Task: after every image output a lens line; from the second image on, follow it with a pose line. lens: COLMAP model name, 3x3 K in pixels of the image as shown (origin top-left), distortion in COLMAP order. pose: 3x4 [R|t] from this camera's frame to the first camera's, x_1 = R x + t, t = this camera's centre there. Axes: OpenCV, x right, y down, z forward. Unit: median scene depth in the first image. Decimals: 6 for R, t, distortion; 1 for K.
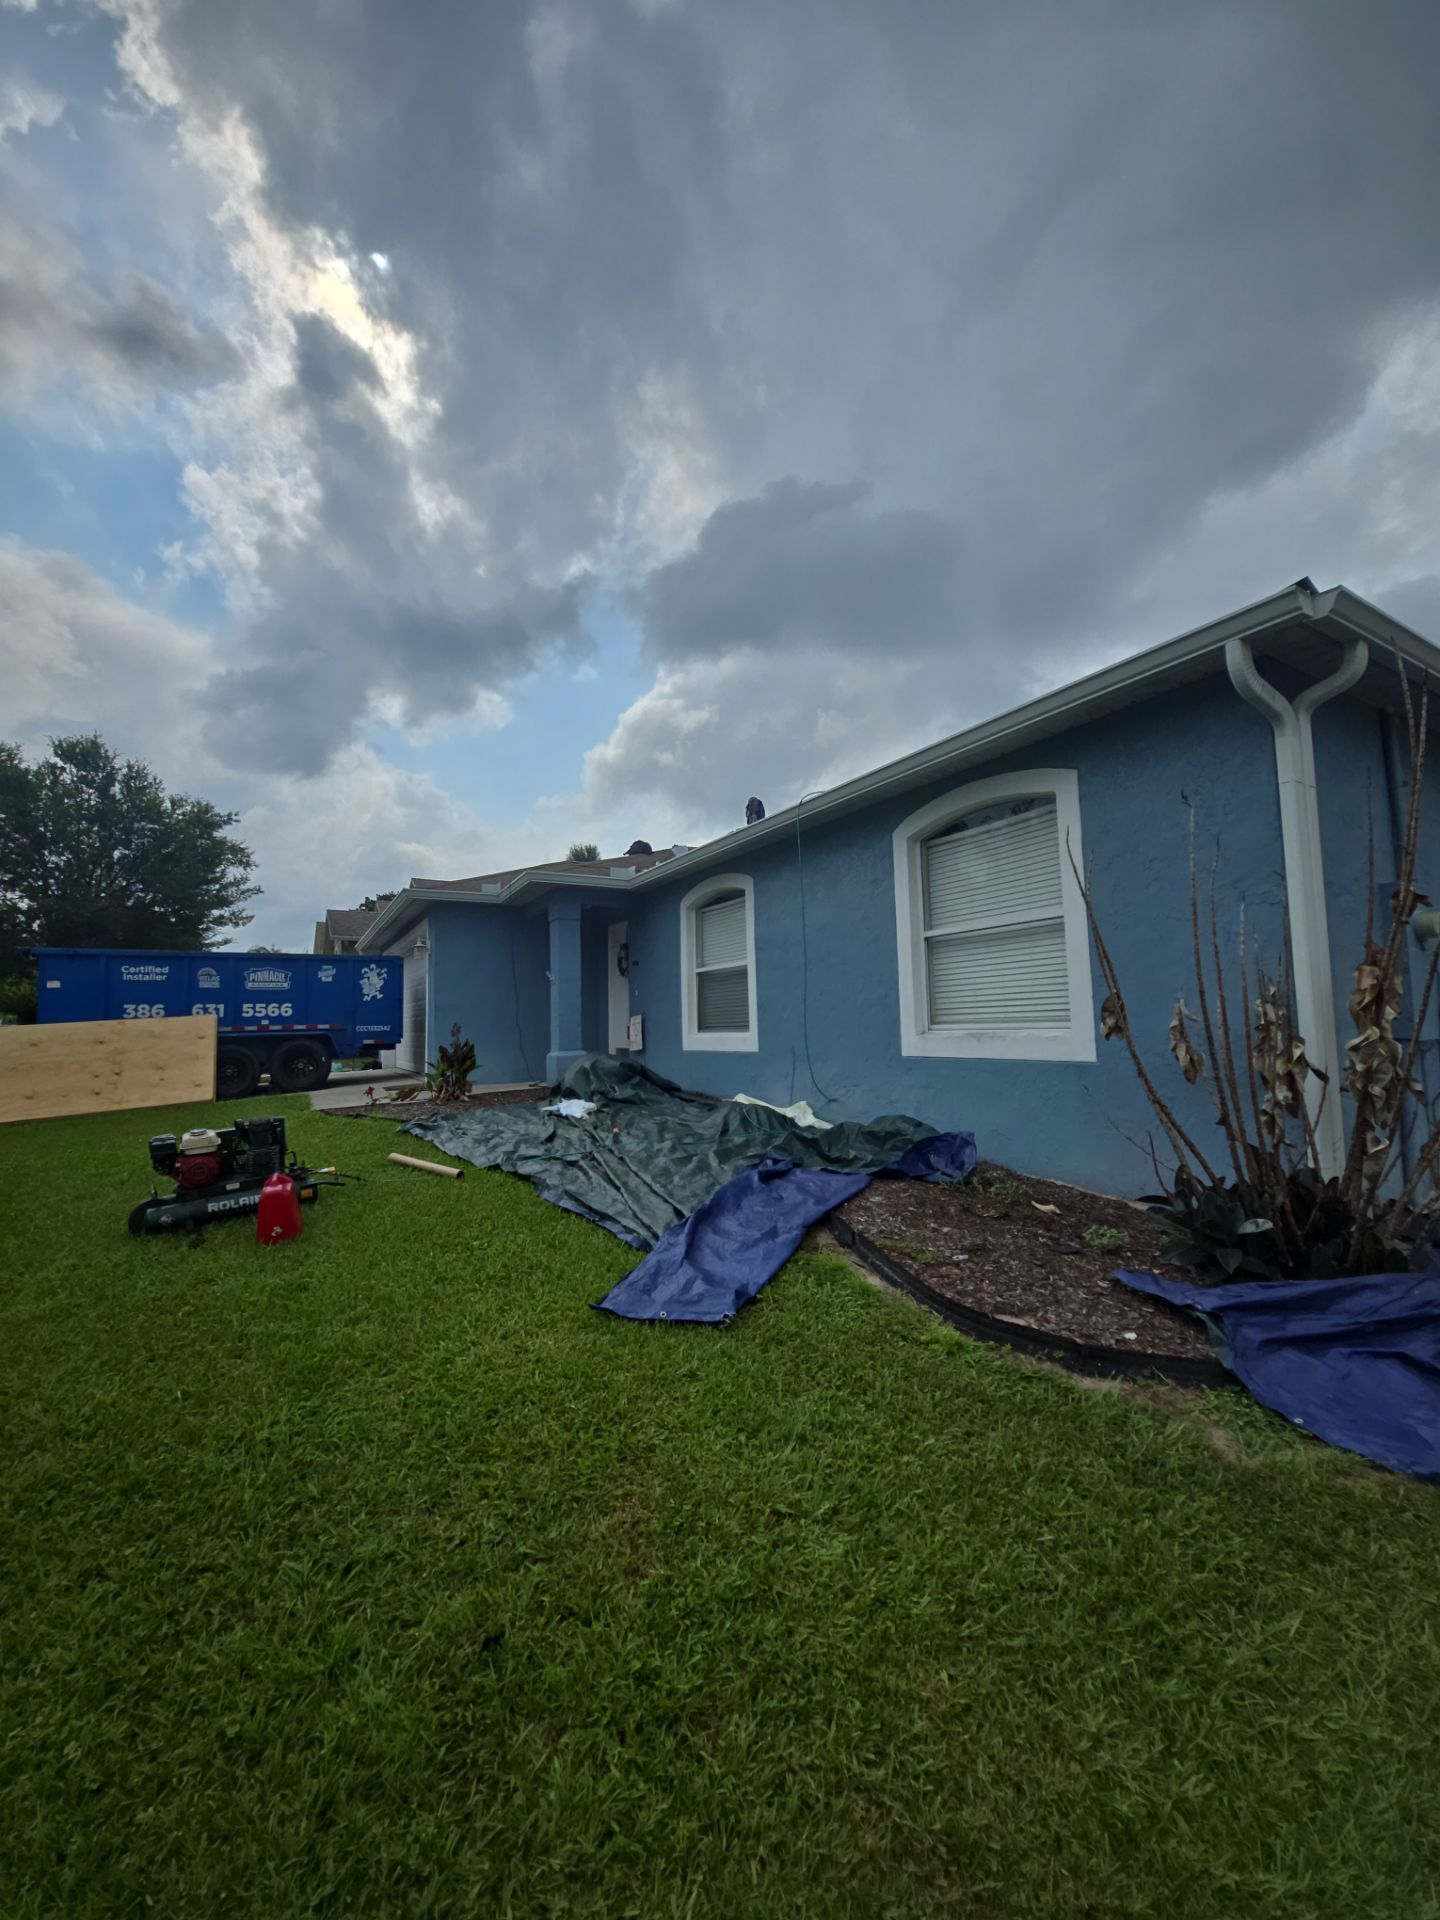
lens RADIAL K [[752.0, 0, 709.2], [0, 752.0, 963.8], [0, 0, 1]] dist [-0.007384, -0.007543]
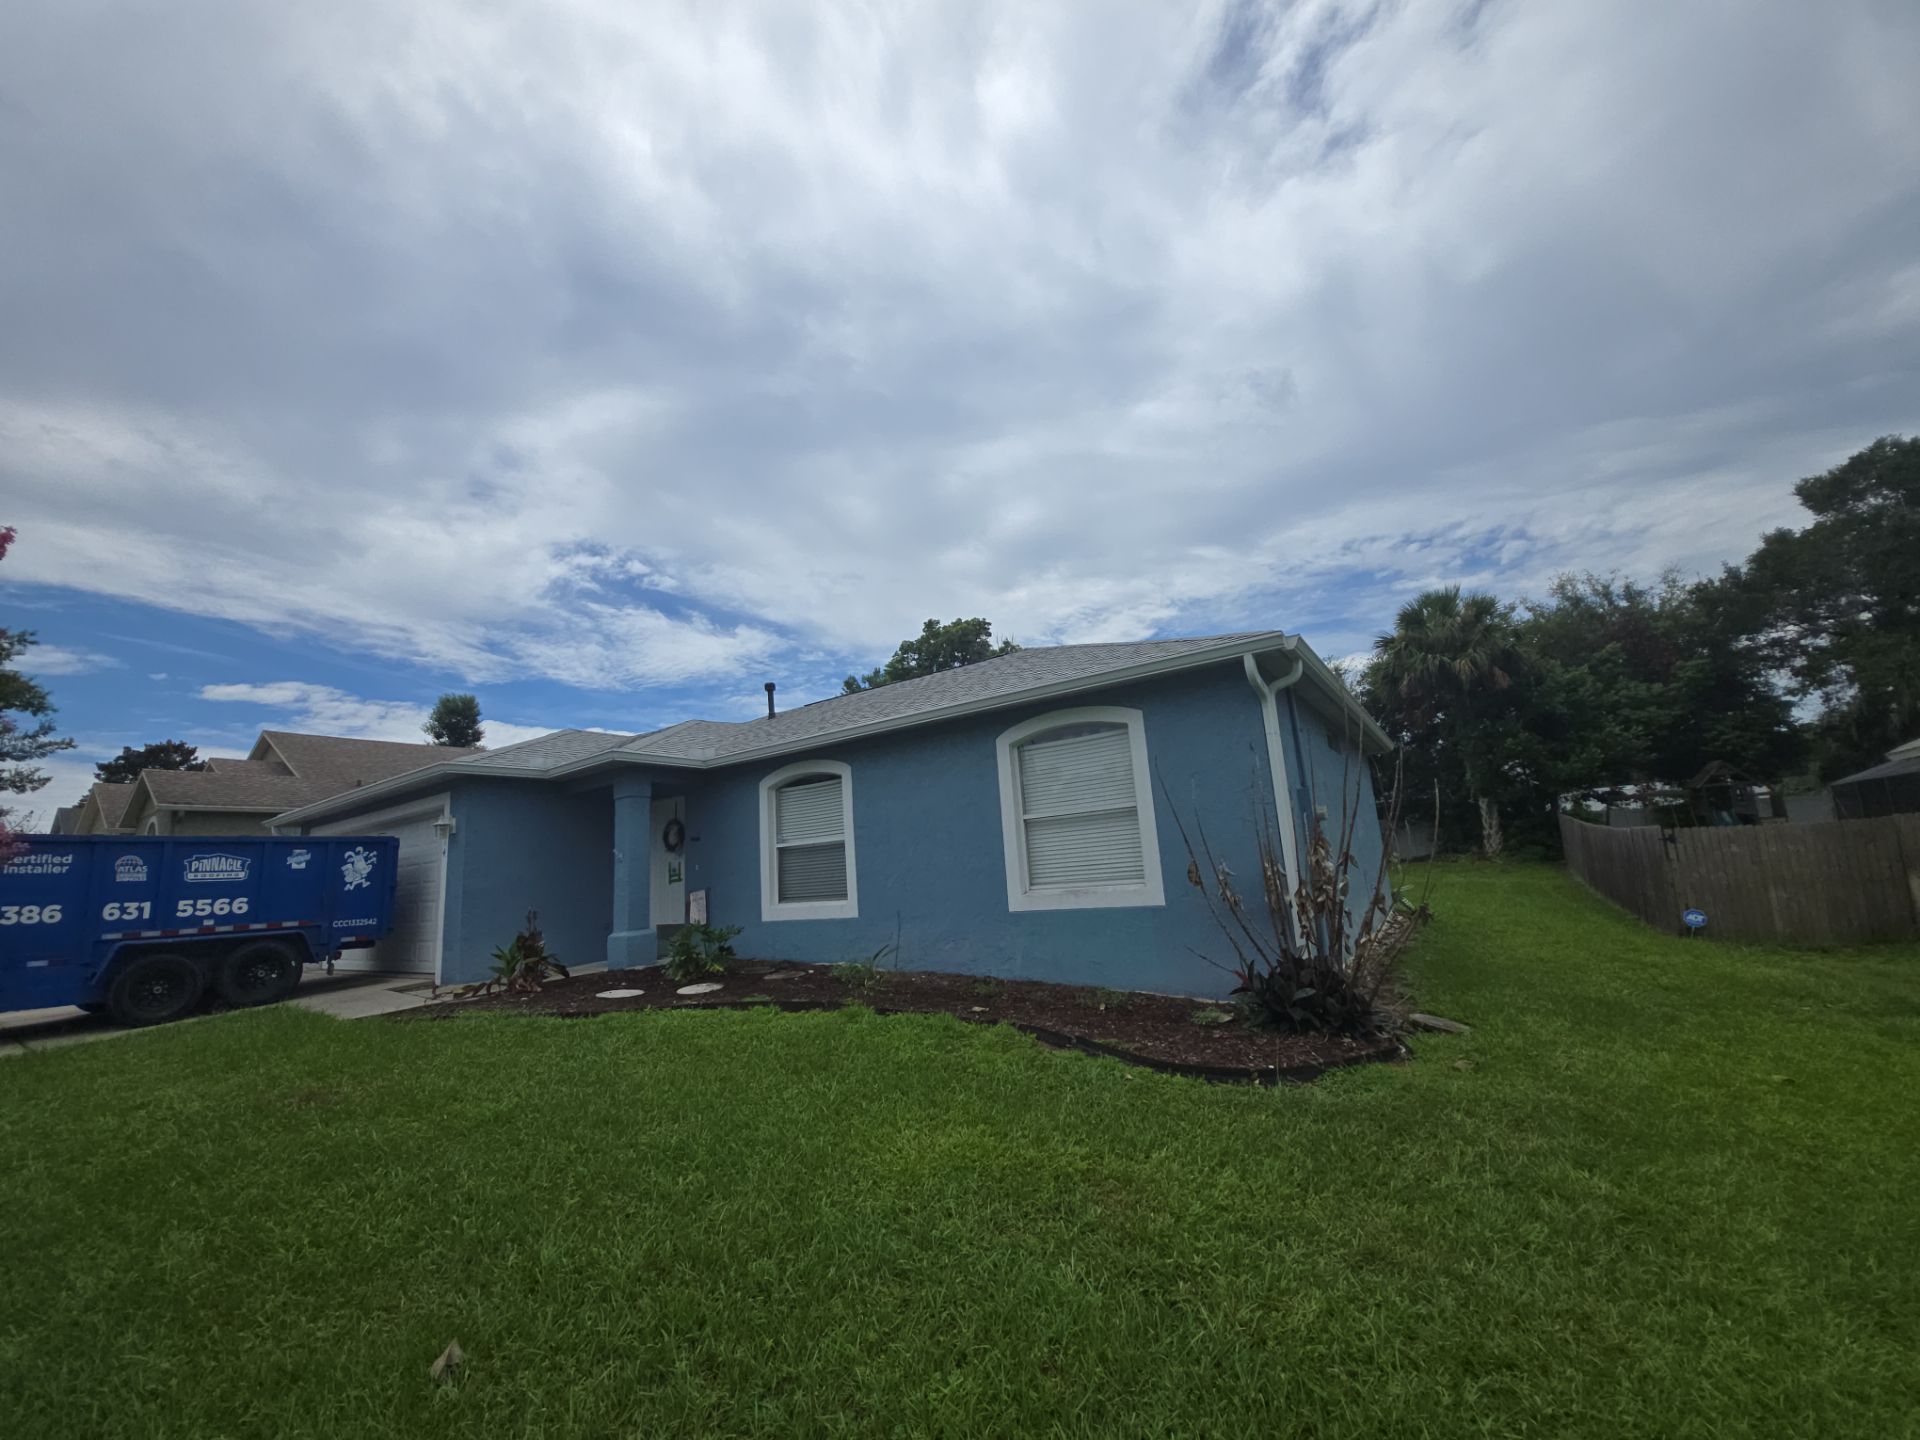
lens RADIAL K [[752.0, 0, 960.3], [0, 752.0, 727.5], [0, 0, 1]] dist [-0.007384, -0.007543]
pose [[0.897642, 0.040478, 0.438862, -0.283609], [0.015895, 0.992152, -0.124020, -0.023087], [-0.440438, 0.118301, 0.889955, -0.106603]]
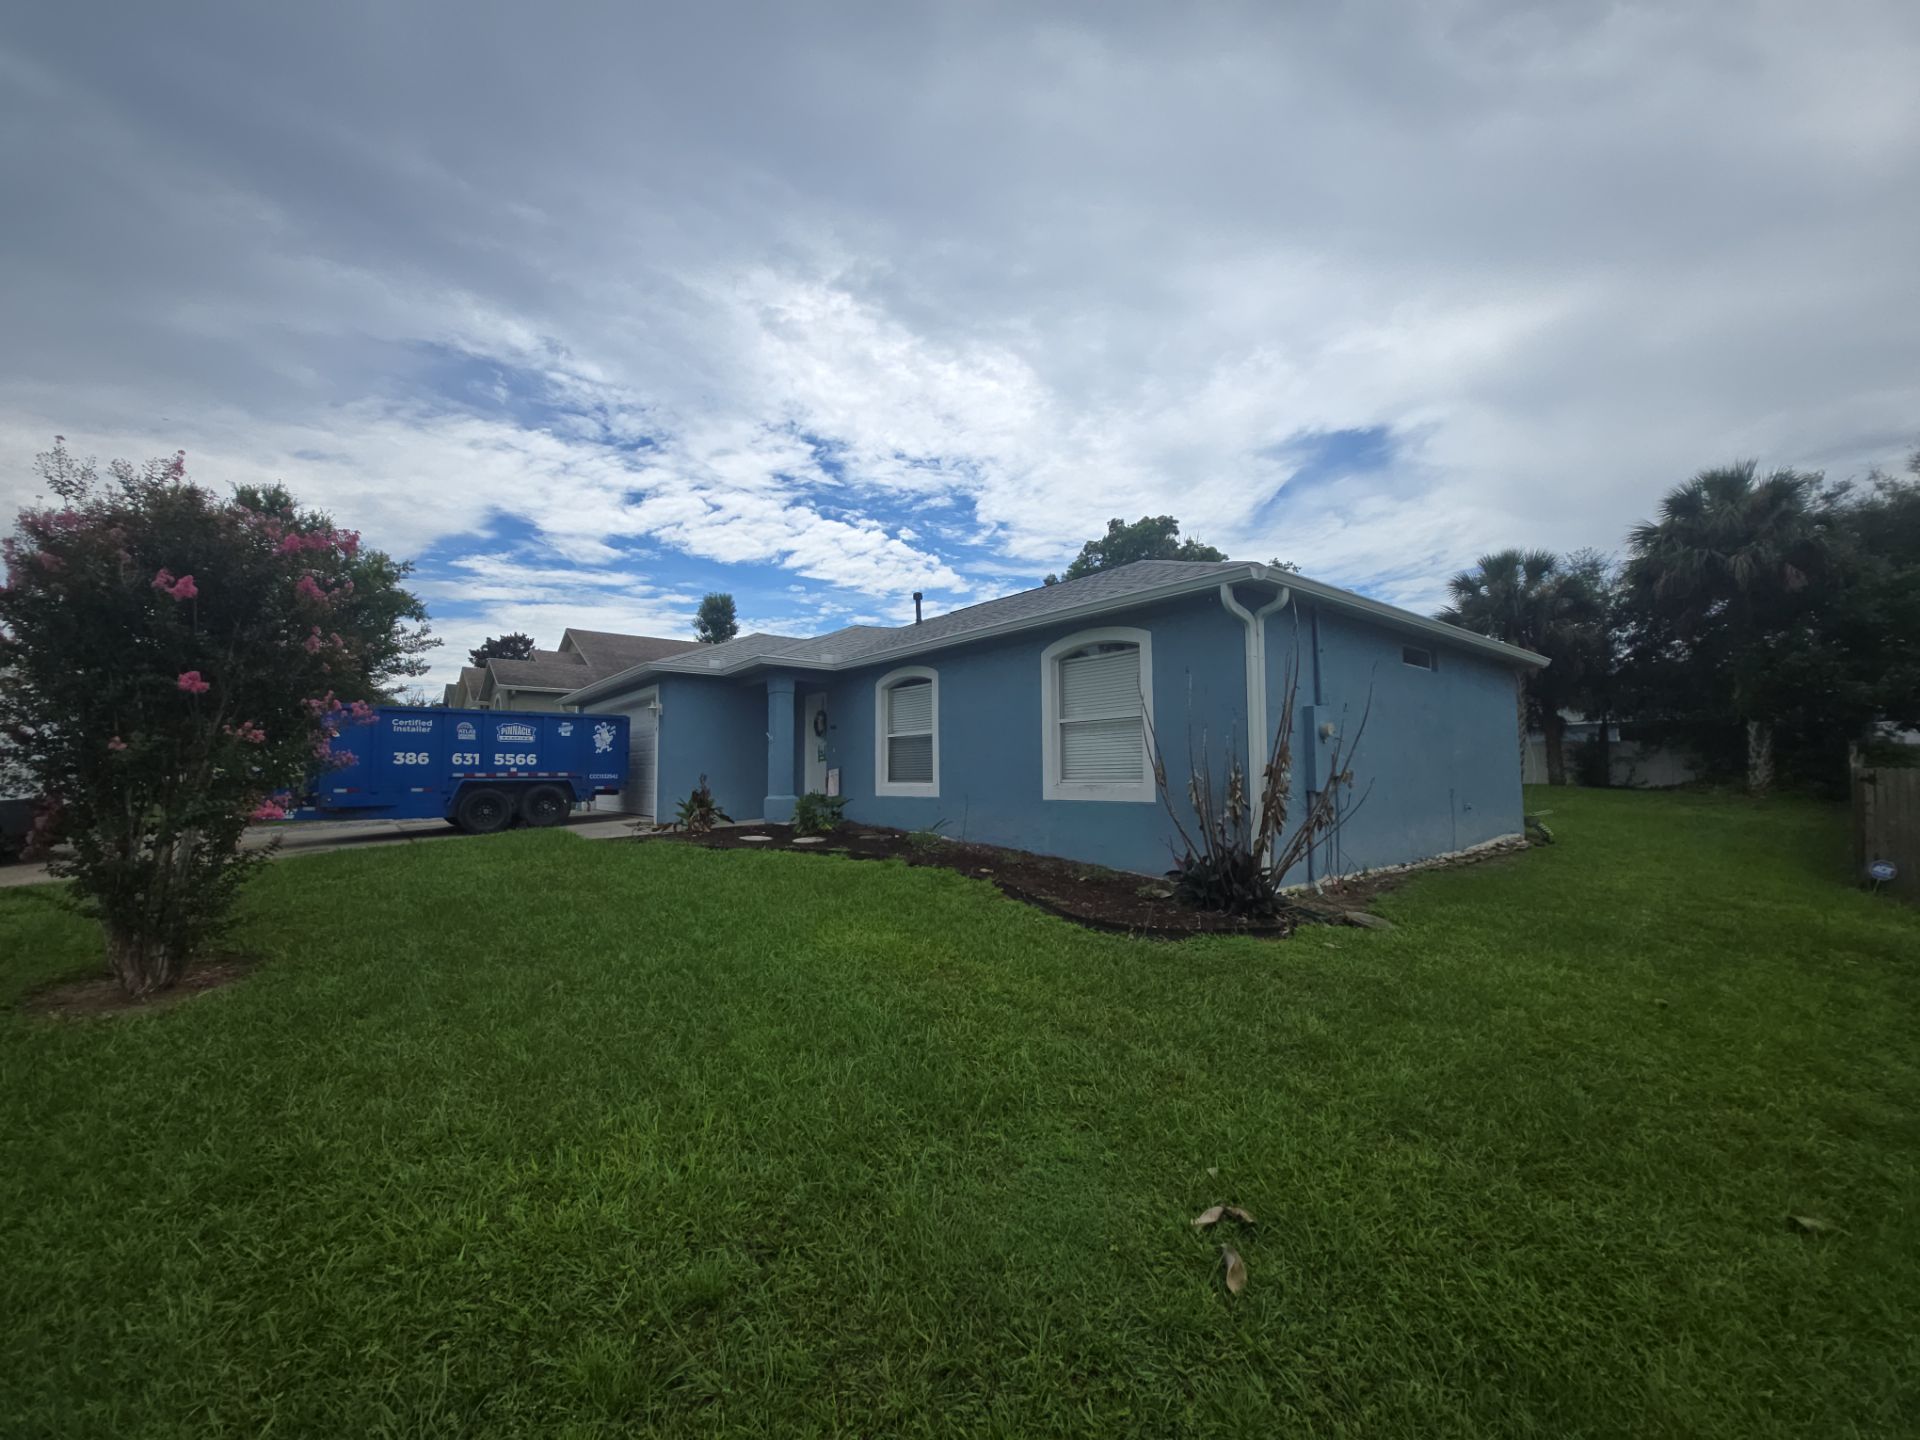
lens RADIAL K [[752.0, 0, 956.3], [0, 752.0, 714.5], [0, 0, 1]] dist [-0.007384, -0.007543]
pose [[0.986575, 0.025931, 0.161237, -0.122362], [-0.026048, 0.999660, -0.001387, -0.031738], [-0.161218, -0.002831, 0.986915, -0.347703]]
